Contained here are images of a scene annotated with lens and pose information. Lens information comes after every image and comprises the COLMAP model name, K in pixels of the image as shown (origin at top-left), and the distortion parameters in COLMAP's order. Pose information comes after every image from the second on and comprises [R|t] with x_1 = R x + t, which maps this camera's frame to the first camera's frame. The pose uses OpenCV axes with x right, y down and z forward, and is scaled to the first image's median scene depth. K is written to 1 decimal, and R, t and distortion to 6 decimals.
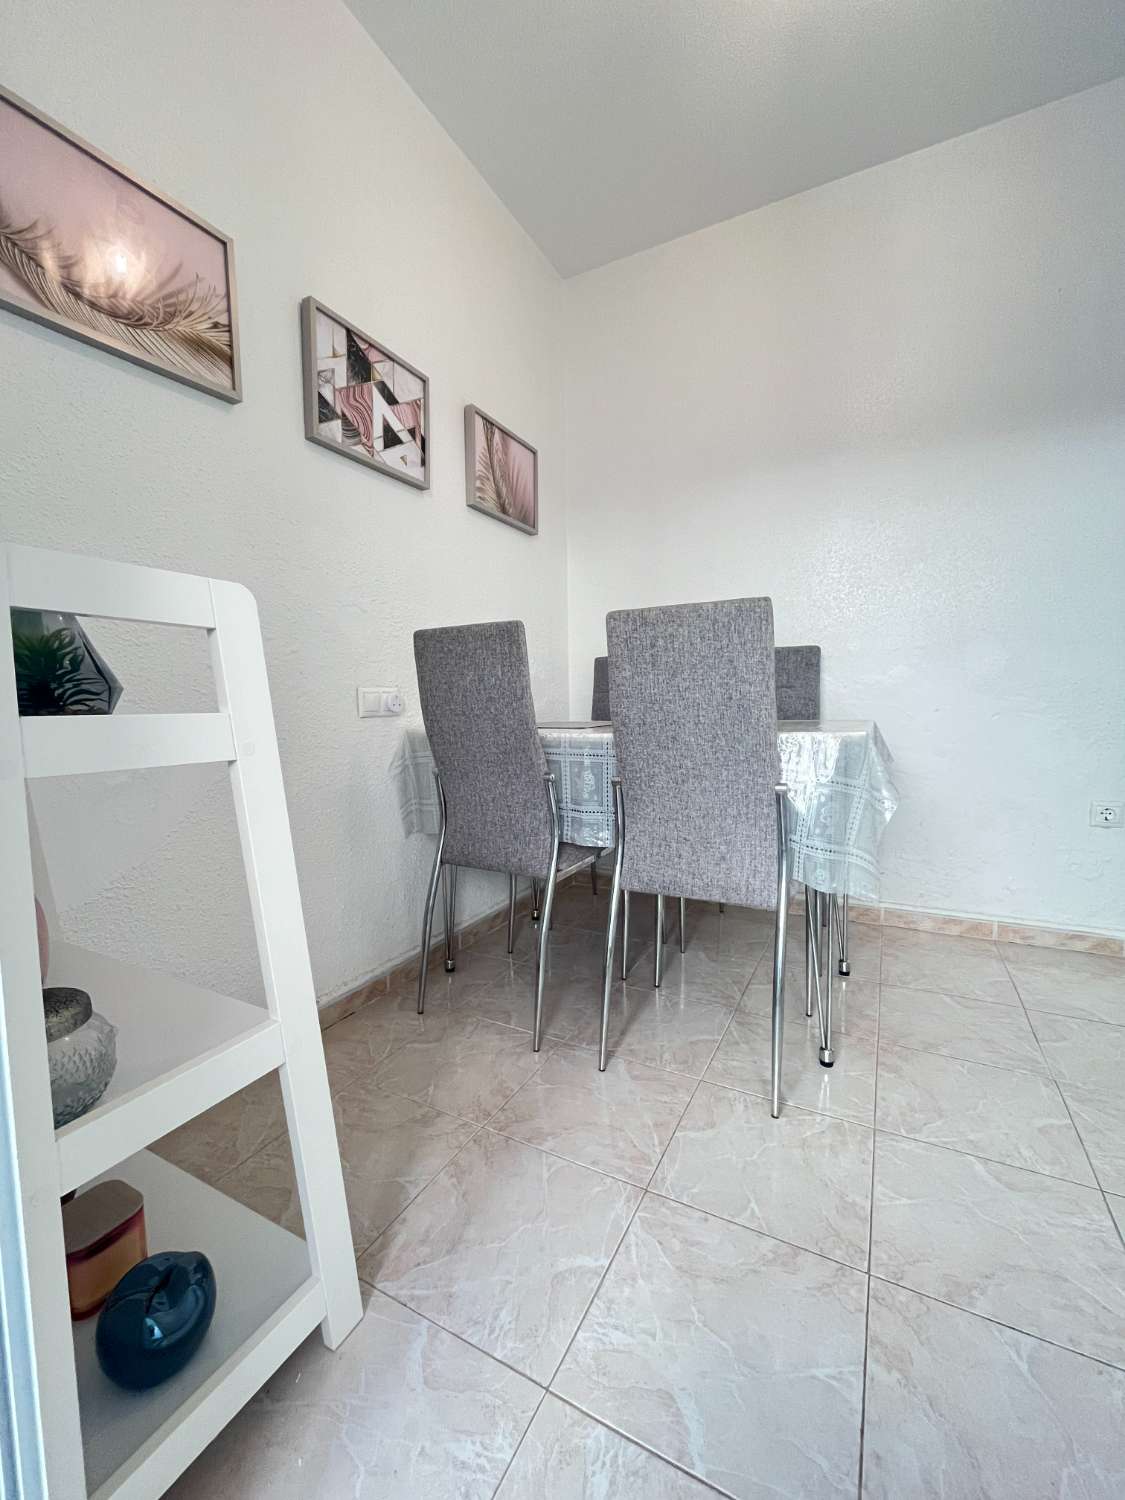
lens RADIAL K [[608.2, 0, 568.5], [0, 608.2, 750.1], [0, 0, 1]] dist [-0.003053, -0.000623]
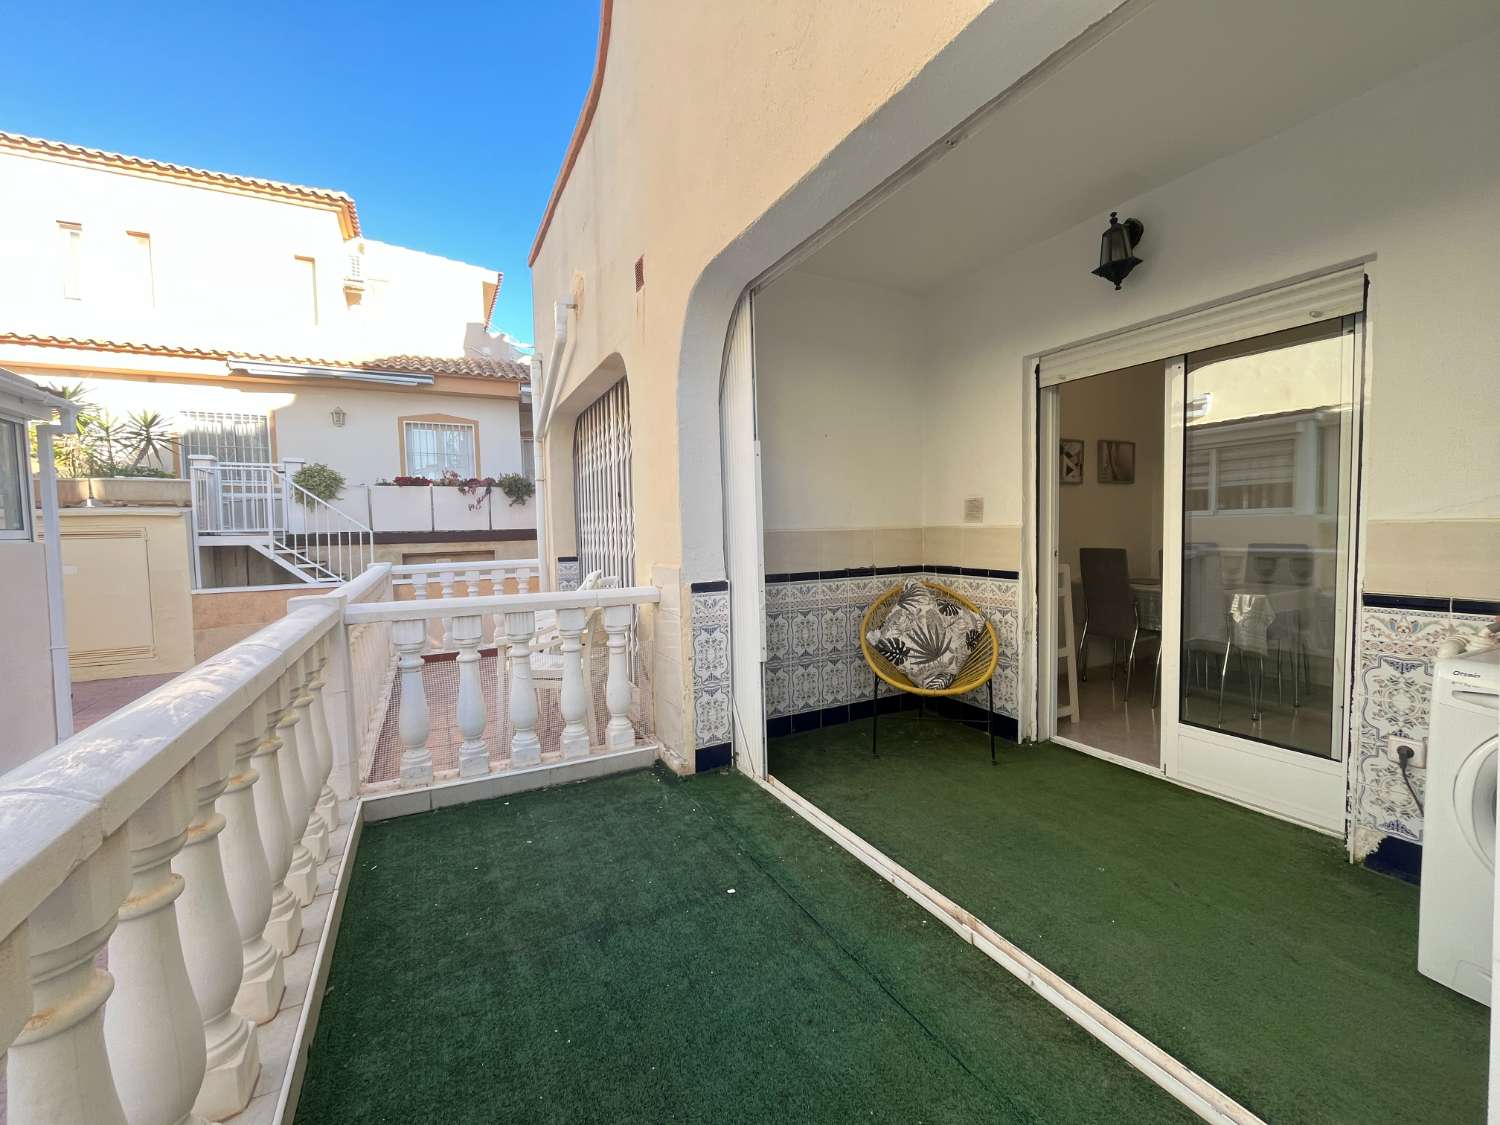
lens RADIAL K [[608.2, 0, 749.3], [0, 608.2, 559.7], [0, 0, 1]] dist [-0.003053, -0.000623]
pose [[0.816184, 0.026715, -0.577174, 0.168586], [-0.034351, 0.999407, -0.002317, -0.111423], [0.576770, 0.021717, 0.816618, -3.030017]]
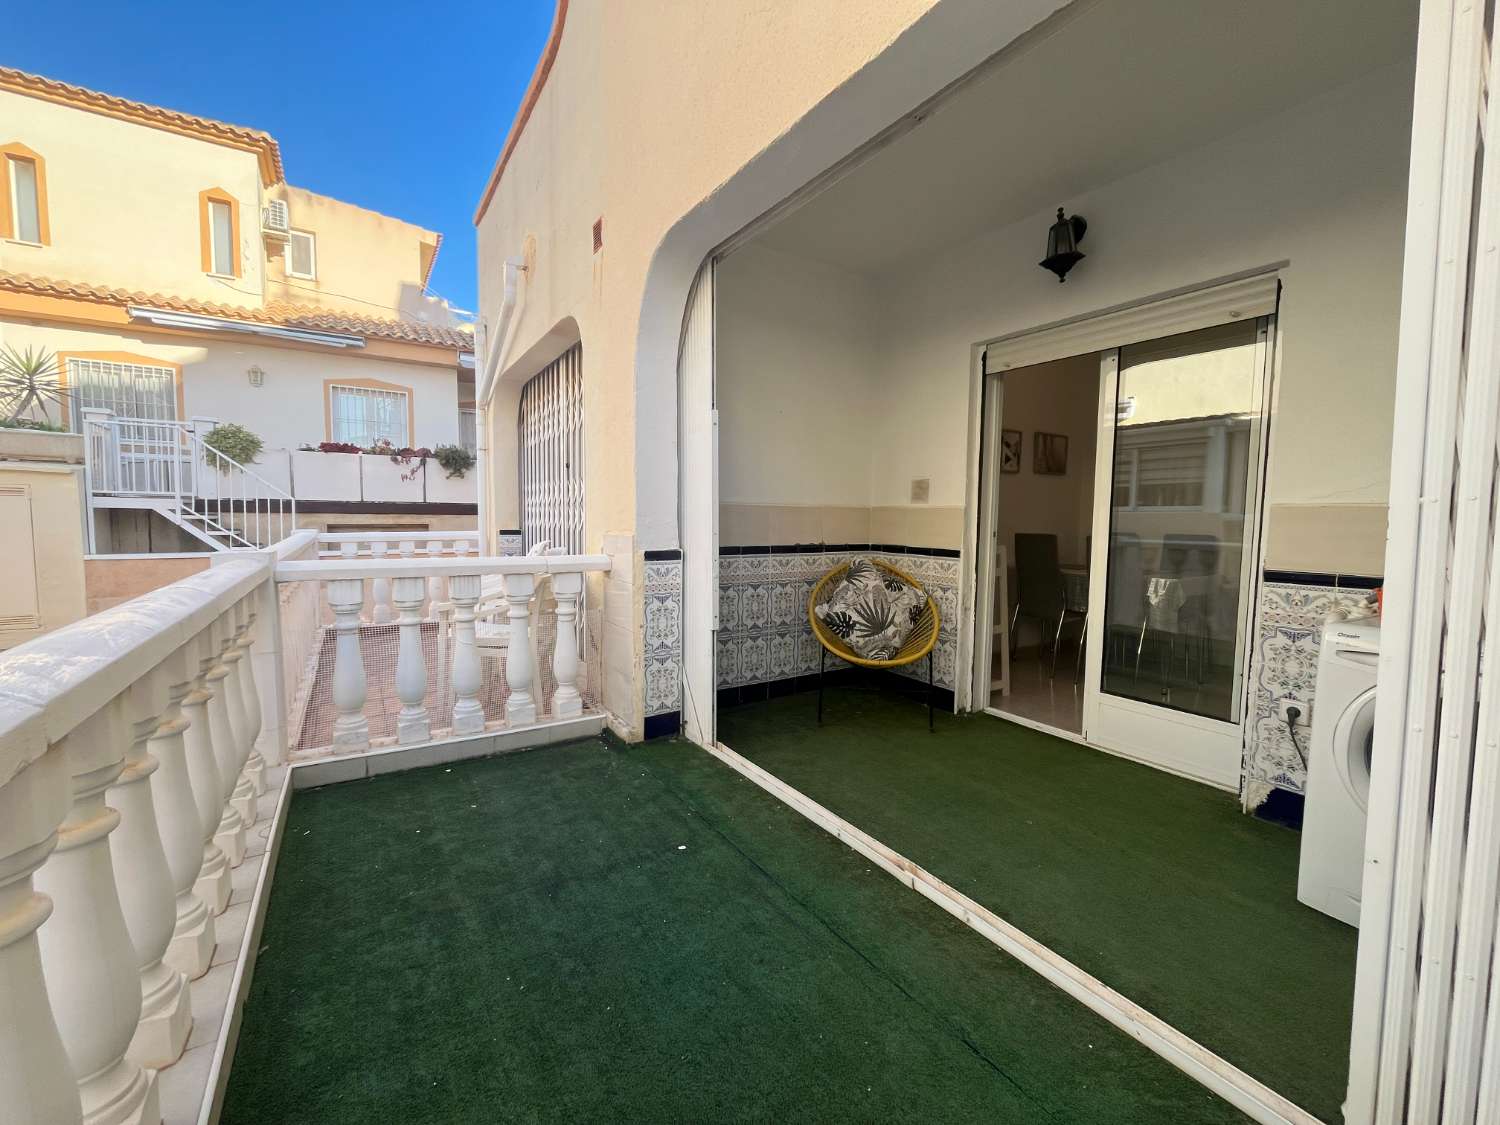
lens RADIAL K [[608.2, 0, 749.6], [0, 608.2, 559.3], [0, 0, 1]] dist [-0.003053, -0.000623]
pose [[0.865908, 0.059683, -0.496630, 0.144423], [-0.061727, 0.998017, 0.012313, -0.033275], [0.496380, 0.019994, 0.867875, -3.073249]]
